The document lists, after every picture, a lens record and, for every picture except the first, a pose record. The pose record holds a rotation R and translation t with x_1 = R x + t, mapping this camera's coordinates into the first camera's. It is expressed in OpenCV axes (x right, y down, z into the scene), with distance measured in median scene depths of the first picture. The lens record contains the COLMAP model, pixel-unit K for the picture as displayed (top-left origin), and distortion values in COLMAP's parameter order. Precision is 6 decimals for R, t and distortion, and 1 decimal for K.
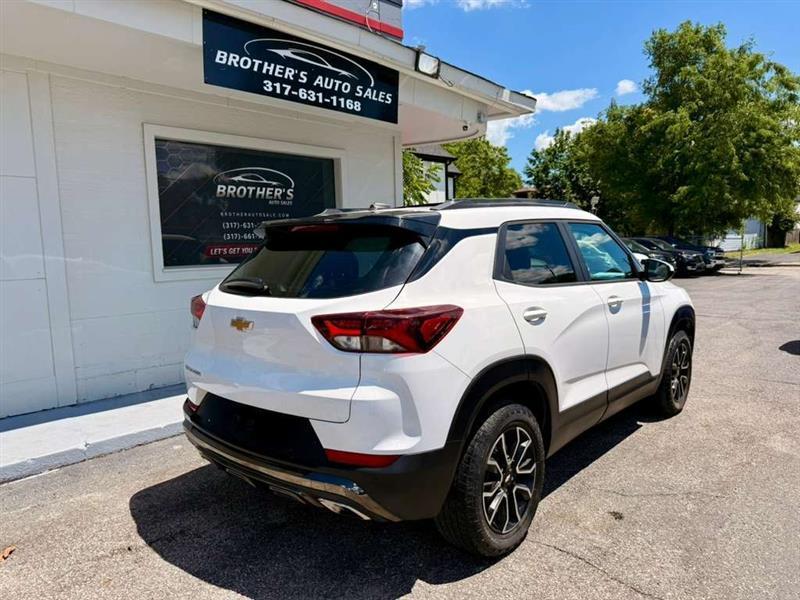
lens RADIAL K [[569.4, 0, 400.6], [0, 569.4, 303.9], [0, 0, 1]] dist [0.007765, -0.027718]
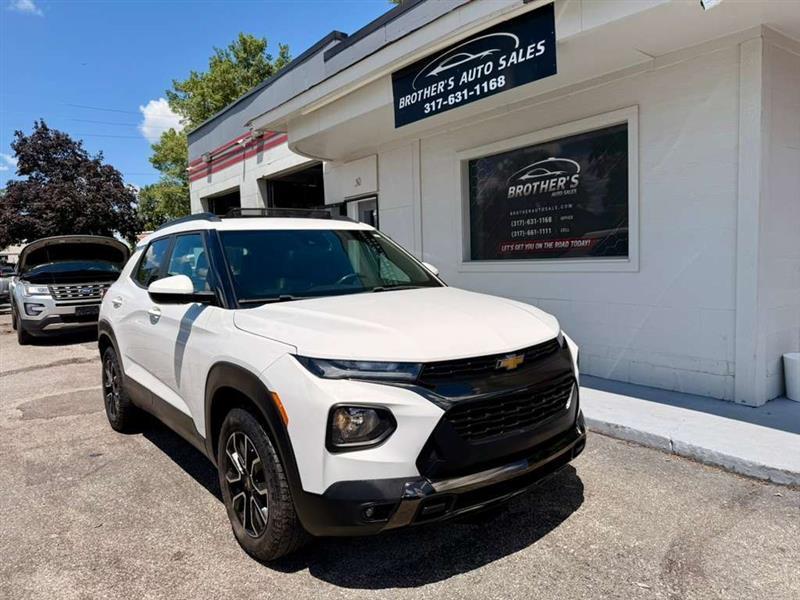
lens RADIAL K [[569.4, 0, 402.7], [0, 569.4, 300.3], [0, 0, 1]] dist [0.007765, -0.027718]
pose [[-0.175120, 0.103944, -0.979045, 0.883265], [-0.062198, 0.991257, 0.116366, -0.117549], [0.982581, 0.081273, -0.167123, 1.092715]]
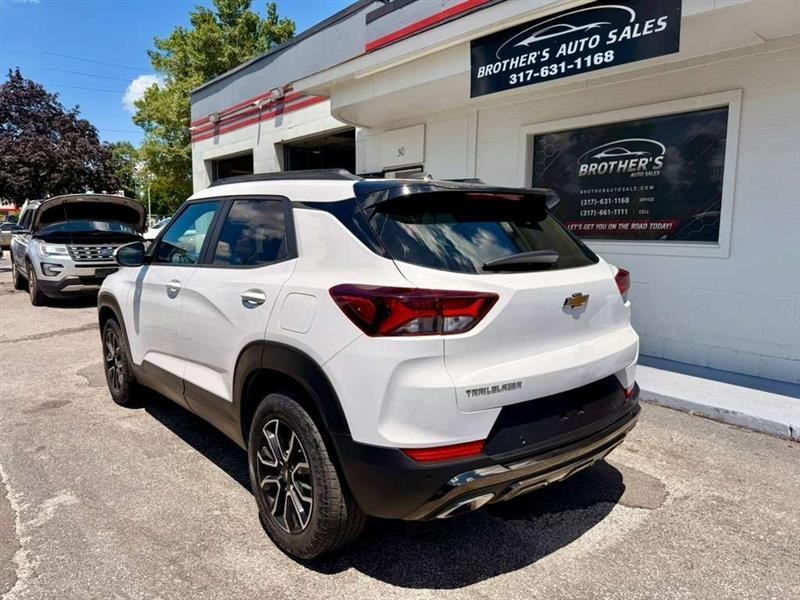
lens RADIAL K [[569.4, 0, 393.8], [0, 569.4, 302.5], [0, 0, 1]] dist [0.007765, -0.027718]
pose [[-0.138327, 0.151659, -0.978706, 0.897555], [-0.103546, 0.980575, 0.166584, -0.105558], [0.984959, 0.124384, -0.119937, 0.889187]]
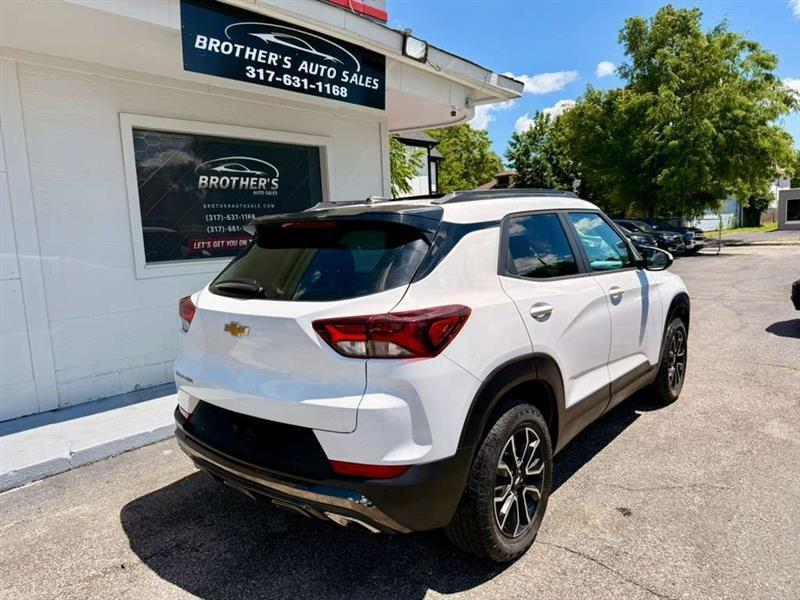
lens RADIAL K [[569.4, 0, 406.2], [0, 569.4, 302.0], [0, 0, 1]] dist [0.007765, -0.027718]
pose [[0.998983, -0.021450, 0.039648, -0.016829], [0.020516, 0.999506, 0.023816, -0.012687], [-0.040140, -0.022978, 0.998930, 0.022481]]
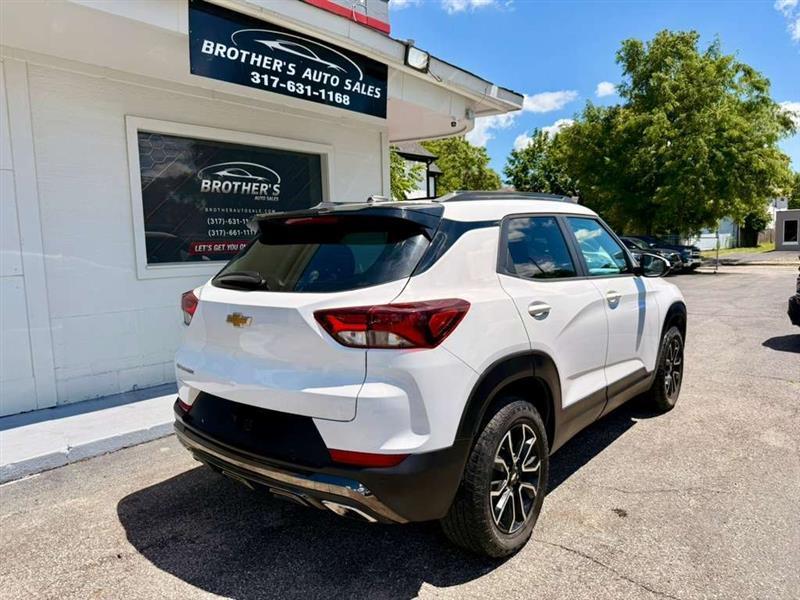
lens RADIAL K [[569.4, 0, 400.9], [0, 569.4, 303.7], [0, 0, 1]] dist [0.007765, -0.027718]
pose [[0.999318, -0.003489, 0.036751, -0.020248], [0.003491, 0.999994, 0.000023, 0.004606], [-0.036751, 0.000105, 0.999324, 0.015959]]
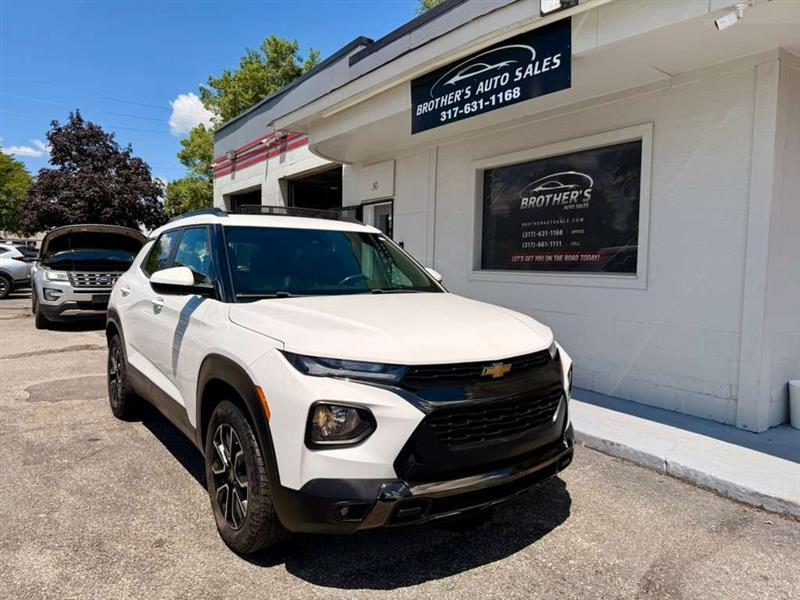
lens RADIAL K [[569.4, 0, 405.0], [0, 569.4, 296.5], [0, 0, 1]] dist [0.007765, -0.027718]
pose [[-0.208175, 0.076141, -0.975123, 0.882600], [-0.113682, 0.988325, 0.101442, -0.117229], [0.971463, 0.131971, -0.197088, 1.116766]]
